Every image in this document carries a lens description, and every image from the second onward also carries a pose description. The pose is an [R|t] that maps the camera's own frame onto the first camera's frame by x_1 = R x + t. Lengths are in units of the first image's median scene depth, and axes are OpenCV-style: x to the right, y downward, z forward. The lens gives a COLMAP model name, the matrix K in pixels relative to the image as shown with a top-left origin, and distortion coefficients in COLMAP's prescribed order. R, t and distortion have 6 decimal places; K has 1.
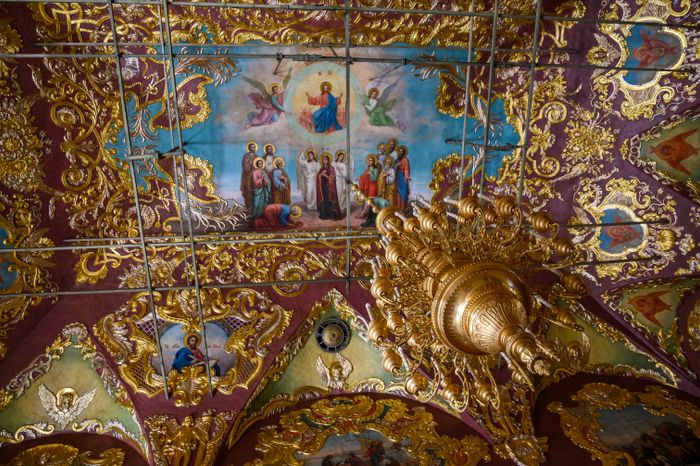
lens RADIAL K [[503.2, 0, 350.0], [0, 503.2, 233.0], [0, 0, 1]] dist [-0.005225, -0.000131]
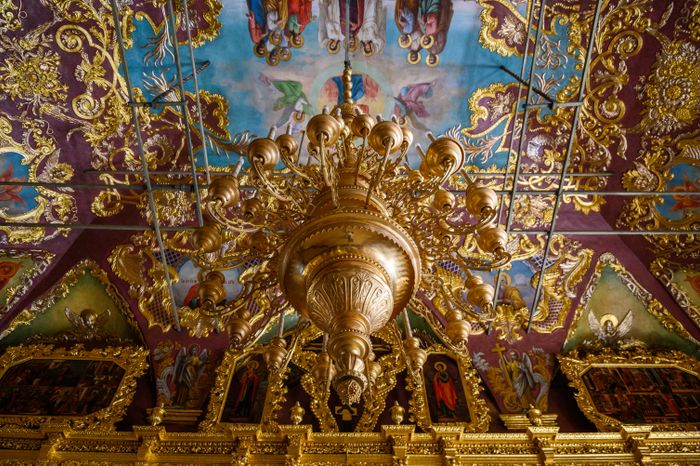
lens RADIAL K [[503.2, 0, 350.0], [0, 503.2, 233.0], [0, 0, 1]] dist [-0.005225, -0.000131]
pose [[-0.981159, 0.087291, -0.172357, 0.138584], [0.060276, -0.709280, -0.702345, 0.242485], [-0.183558, -0.699502, 0.690655, 0.182346]]
